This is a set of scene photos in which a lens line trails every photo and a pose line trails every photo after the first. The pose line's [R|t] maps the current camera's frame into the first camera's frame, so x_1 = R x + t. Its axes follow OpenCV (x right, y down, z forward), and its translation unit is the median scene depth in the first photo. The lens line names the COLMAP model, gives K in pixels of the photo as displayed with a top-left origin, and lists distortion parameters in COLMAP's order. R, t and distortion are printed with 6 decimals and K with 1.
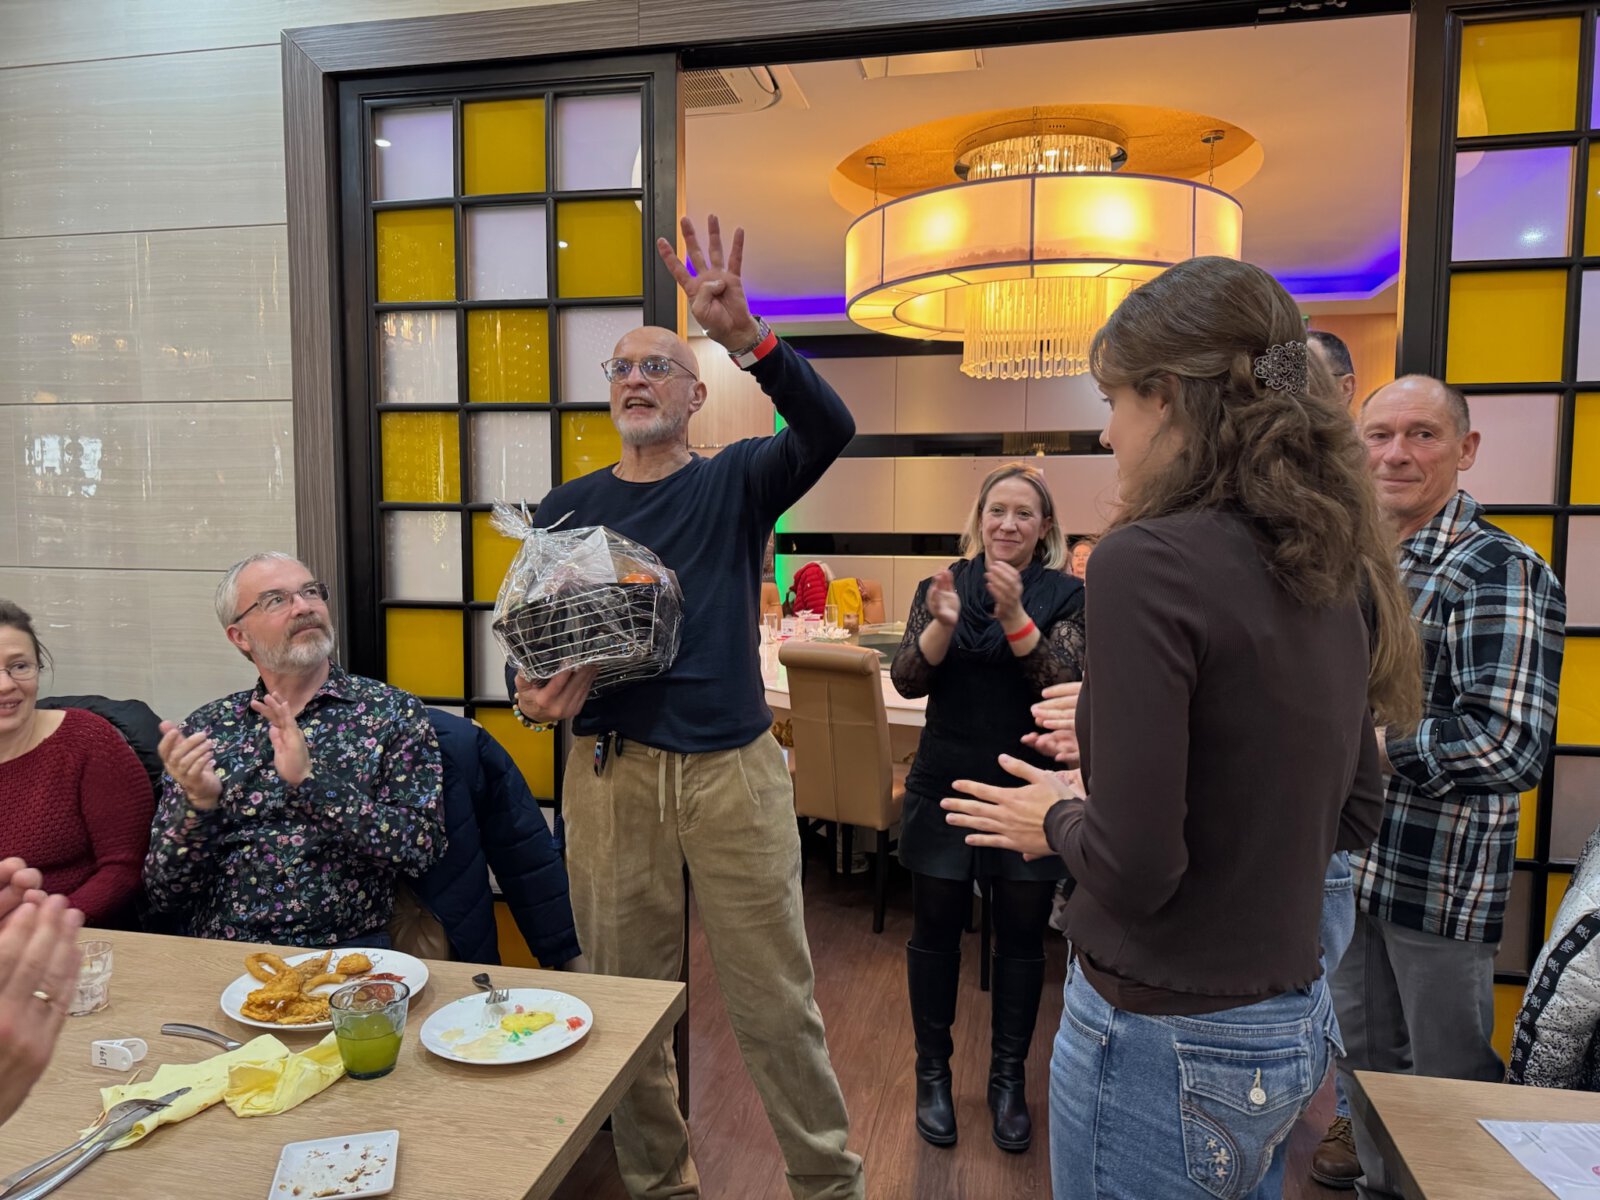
lens RADIAL K [[1122.0, 0, 798.4], [0, 1122.0, 599.3], [0, 0, 1]] dist [0.037393, -0.058070]
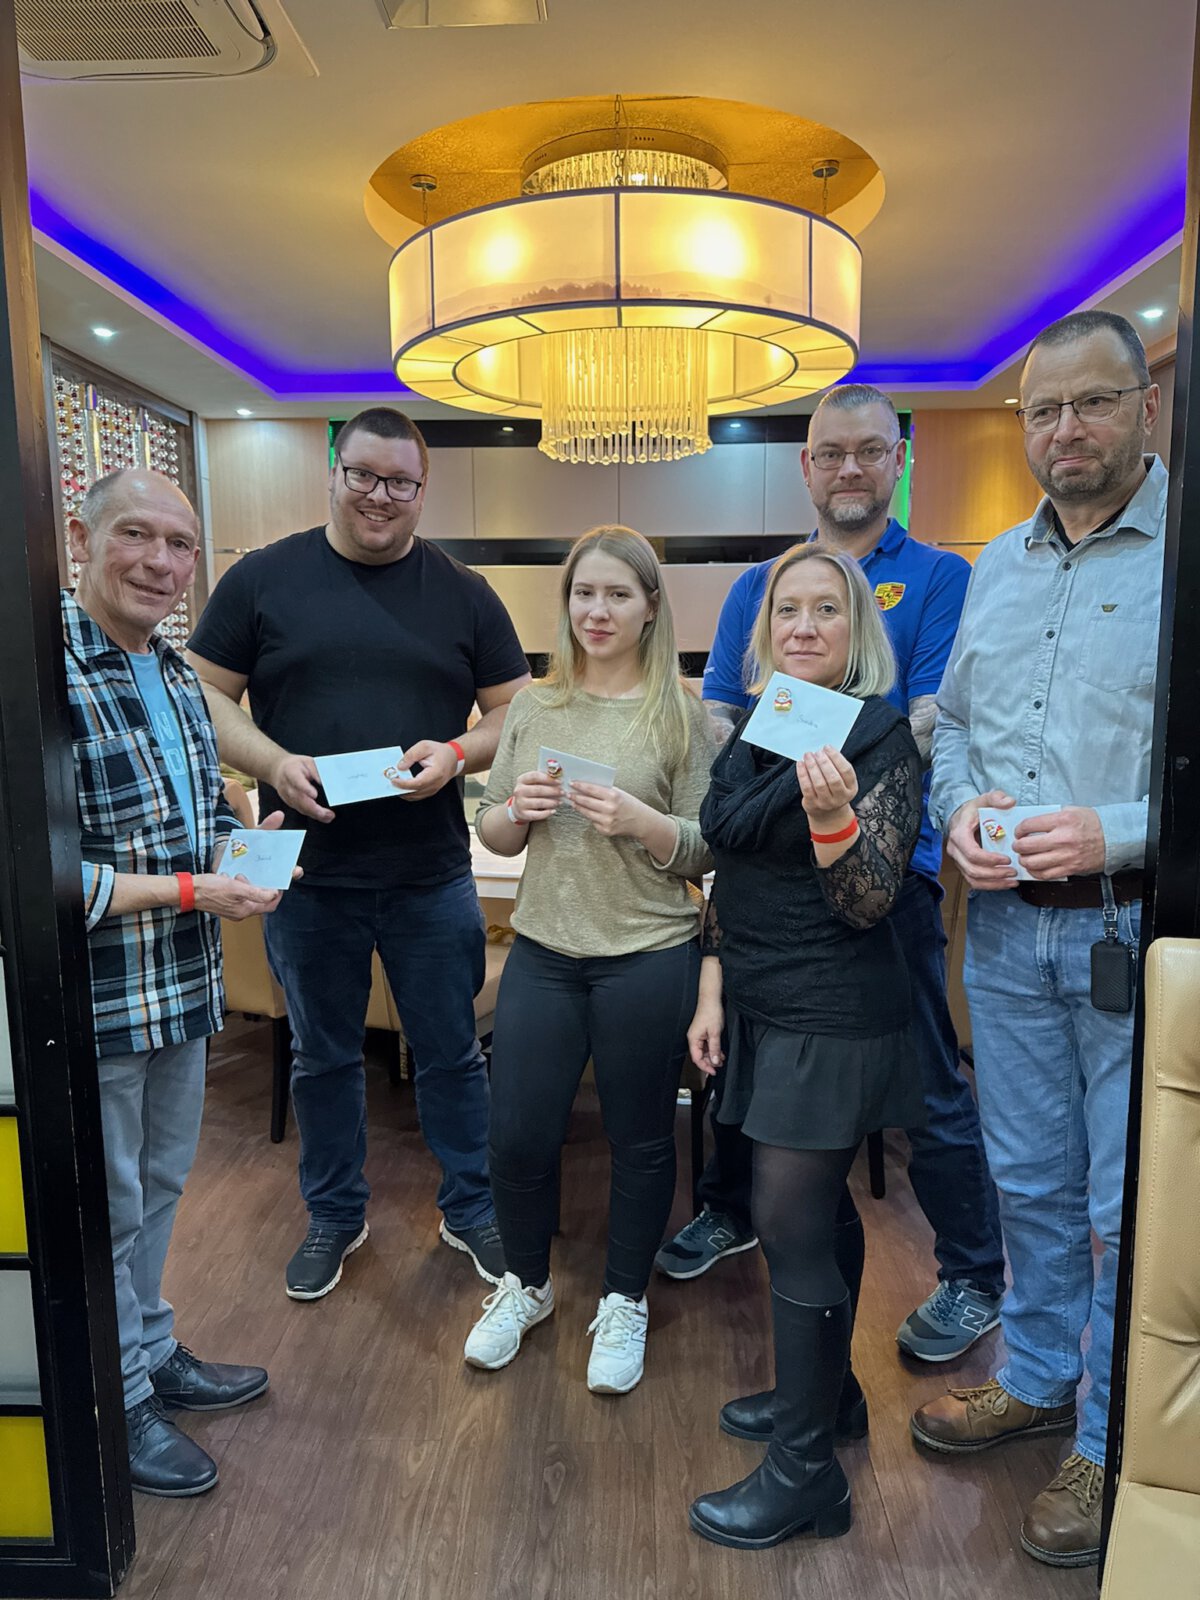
lens RADIAL K [[1122.0, 0, 607.4], [0, 1122.0, 804.0], [0, 0, 1]] dist [0.037393, -0.058070]
pose [[0.982963, -0.042418, 0.178845, 0.039897], [0.029381, 0.996756, 0.074922, -0.005828], [-0.181443, -0.068391, 0.981021, 0.186594]]
